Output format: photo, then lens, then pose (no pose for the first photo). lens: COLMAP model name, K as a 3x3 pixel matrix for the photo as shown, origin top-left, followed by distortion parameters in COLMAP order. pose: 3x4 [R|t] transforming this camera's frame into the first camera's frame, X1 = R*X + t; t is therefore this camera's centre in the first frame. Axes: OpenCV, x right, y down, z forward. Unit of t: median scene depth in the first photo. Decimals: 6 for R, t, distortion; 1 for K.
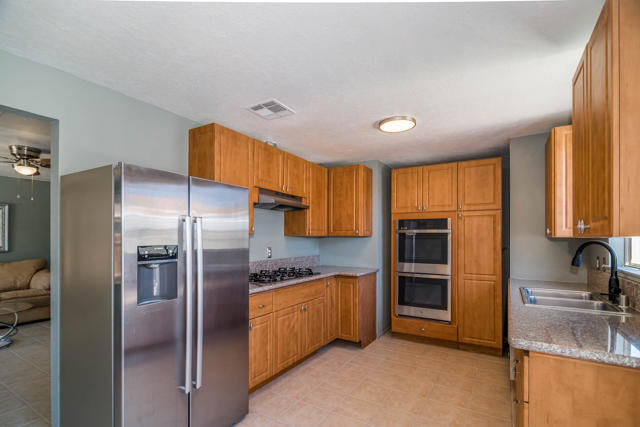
lens RADIAL K [[303.7, 0, 316.2], [0, 303.7, 236.7], [0, 0, 1]] dist [0.001444, -0.000753]
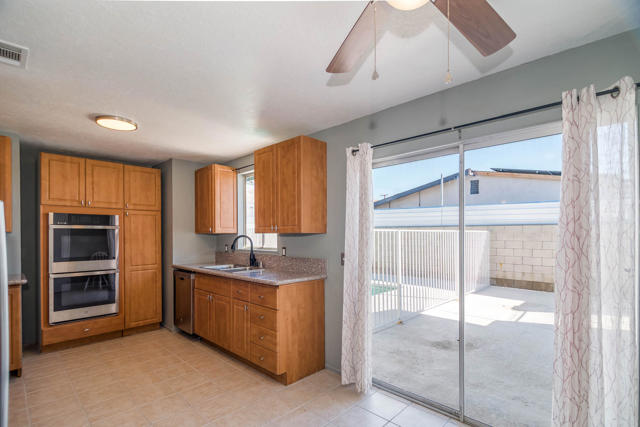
lens RADIAL K [[303.7, 0, 316.2], [0, 303.7, 236.7], [0, 0, 1]] dist [0.001444, -0.000753]
pose [[0.223399, -0.009978, 0.974676, -0.433165], [0.000720, 0.999949, 0.010071, 0.003254], [-0.974727, -0.001548, 0.223395, 0.086920]]
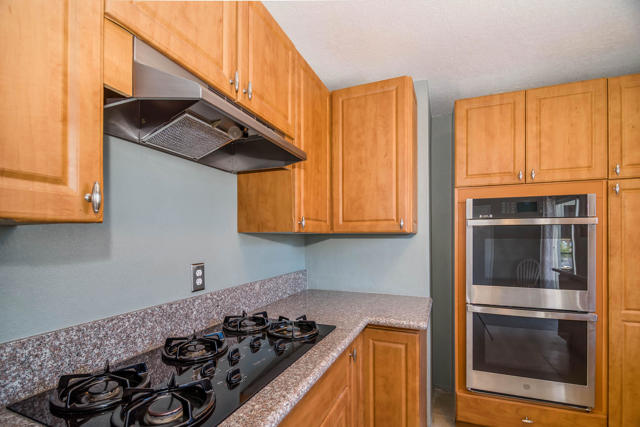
lens RADIAL K [[303.7, 0, 316.2], [0, 303.7, 236.7], [0, 0, 1]] dist [0.001444, -0.000753]
pose [[0.986374, -0.007284, 0.164359, -0.070187], [0.006651, 0.999968, 0.004407, 0.001715], [-0.164386, -0.003253, 0.986391, 0.590919]]
